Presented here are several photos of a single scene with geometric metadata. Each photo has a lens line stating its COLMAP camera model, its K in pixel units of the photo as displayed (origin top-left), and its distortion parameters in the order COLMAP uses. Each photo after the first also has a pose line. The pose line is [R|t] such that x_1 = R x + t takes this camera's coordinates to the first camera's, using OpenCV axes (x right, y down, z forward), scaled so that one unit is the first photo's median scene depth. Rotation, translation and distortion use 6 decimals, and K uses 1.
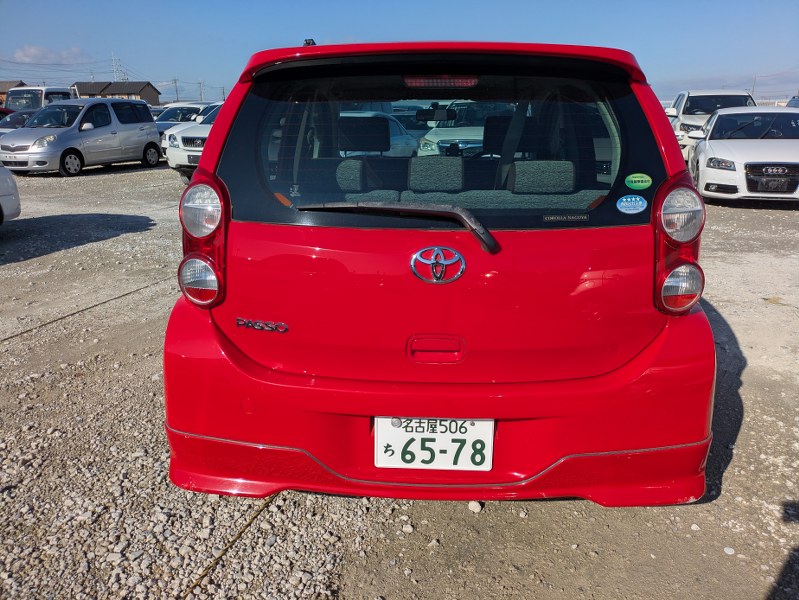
lens RADIAL K [[592.6, 0, 401.1], [0, 592.6, 296.0], [0, 0, 1]] dist [0.034583, -0.018763]
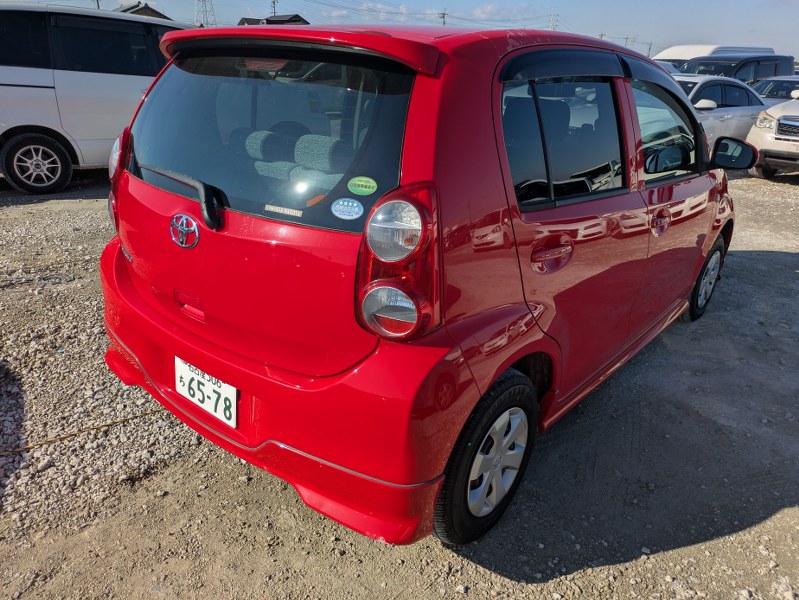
lens RADIAL K [[592.6, 0, 397.8], [0, 592.6, 306.4], [0, 0, 1]] dist [0.034583, -0.018763]
pose [[0.784795, 0.255412, -0.564679, 0.958538], [-0.208082, 0.966831, 0.148117, -0.152795], [0.583780, 0.001259, 0.811911, 0.281994]]
